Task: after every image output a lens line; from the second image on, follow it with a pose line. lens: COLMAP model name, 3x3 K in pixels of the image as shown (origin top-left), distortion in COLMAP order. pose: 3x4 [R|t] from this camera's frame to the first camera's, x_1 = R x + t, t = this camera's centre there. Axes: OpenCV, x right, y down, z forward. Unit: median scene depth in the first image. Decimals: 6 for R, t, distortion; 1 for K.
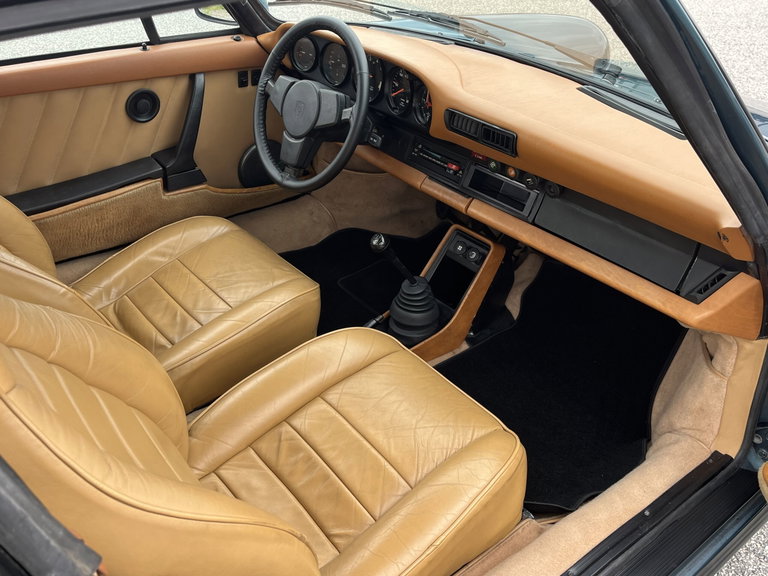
lens RADIAL K [[683.7, 0, 375.7], [0, 683.7, 290.7], [0, 0, 1]] dist [0.057616, -0.065210]
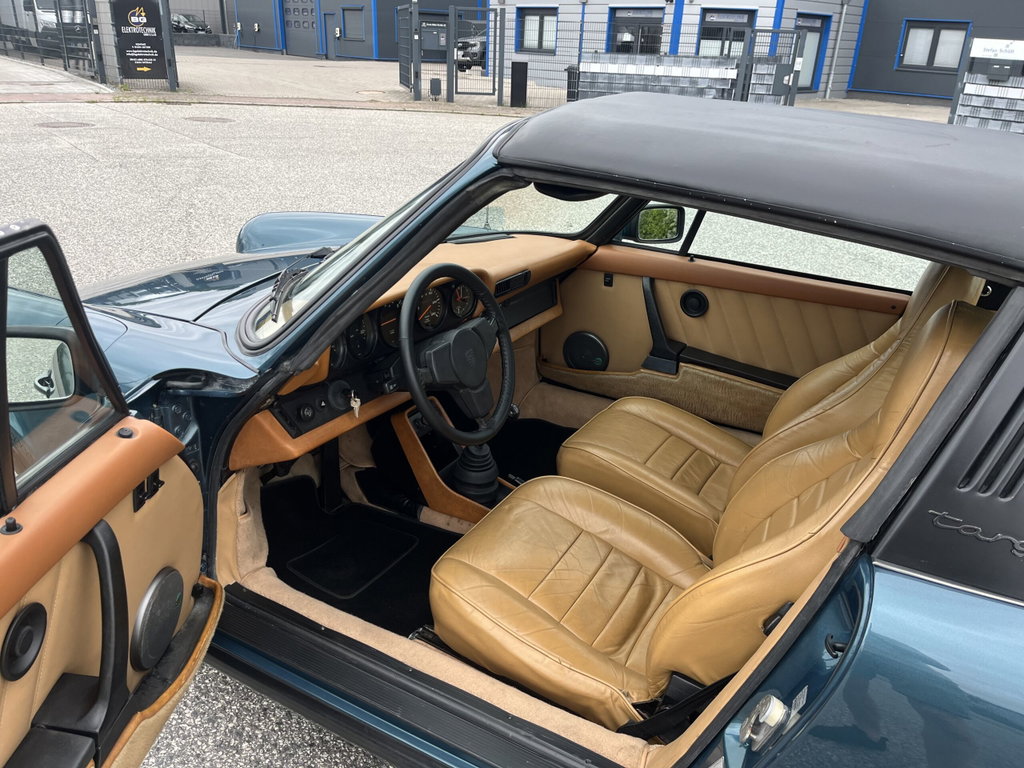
lens RADIAL K [[777.4, 0, 504.7], [0, 777.4, 394.2], [0, 0, 1]] dist [0.061311, -0.089001]
pose [[-0.380205, -0.414198, 0.826973, -1.065086], [0.435409, 0.708691, 0.555136, -0.828051], [-0.816004, 0.571137, -0.089103, 1.124824]]
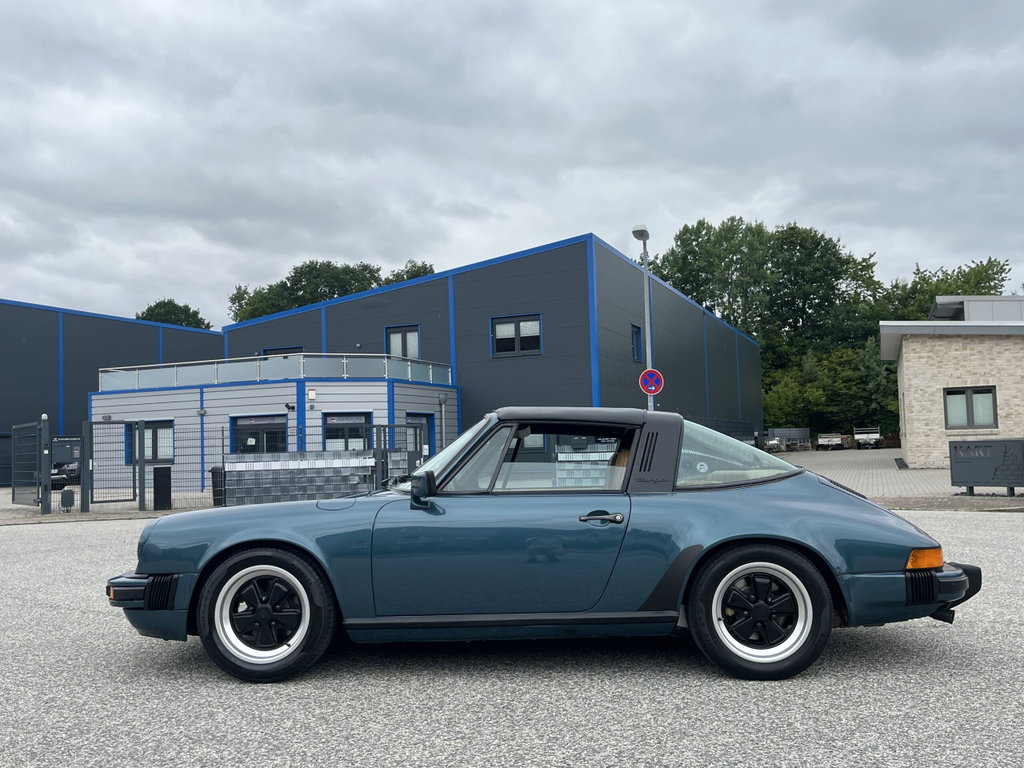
lens RADIAL K [[911.7, 0, 504.5], [0, 911.7, 384.8], [0, 0, 1]] dist [0.057616, -0.065210]
pose [[-0.752956, 0.049433, 0.656212, -2.339218], [0.352185, 0.872623, 0.338372, -1.688503], [-0.555899, 0.485887, -0.674456, 2.931428]]
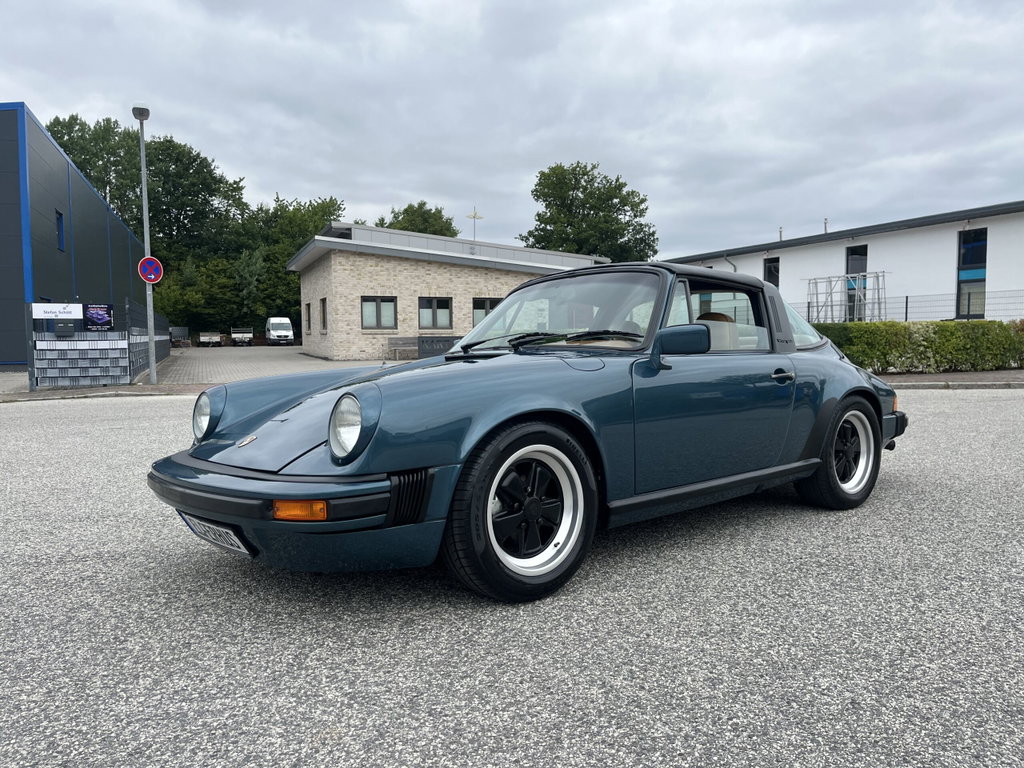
lens RADIAL K [[777.4, 0, 513.6], [0, 777.4, 383.4], [0, 0, 1]] dist [0.061311, -0.089001]
pose [[-0.998976, -0.007313, -0.044659, 0.375877], [-0.031267, 0.824971, 0.564310, -1.606152], [0.032716, 0.565128, -0.824354, 3.080241]]
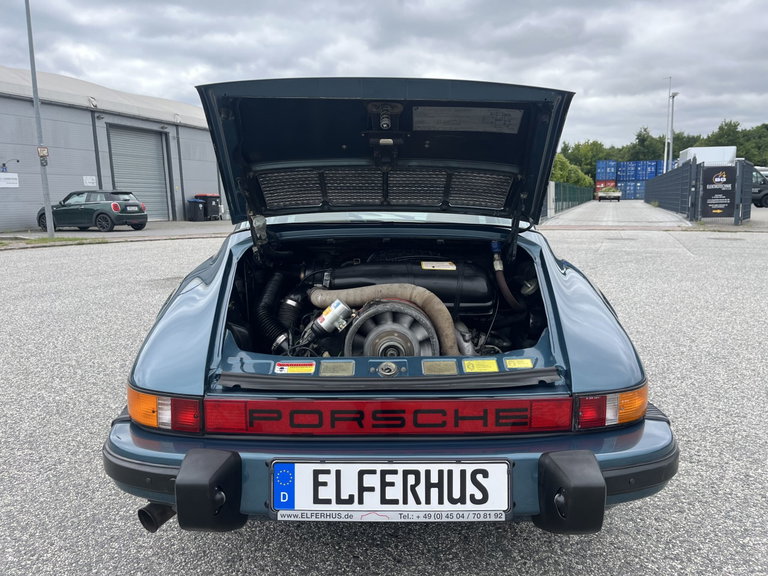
lens RADIAL K [[583.0, 0, 383.2], [0, 583.0, 289.8], [0, 0, 1]] dist [0.061311, -0.089001]
pose [[0.618306, -0.149956, 0.771499, -1.937805], [0.436259, 0.881999, -0.178199, 0.427153], [-0.653740, 0.446755, 0.610765, -0.494424]]
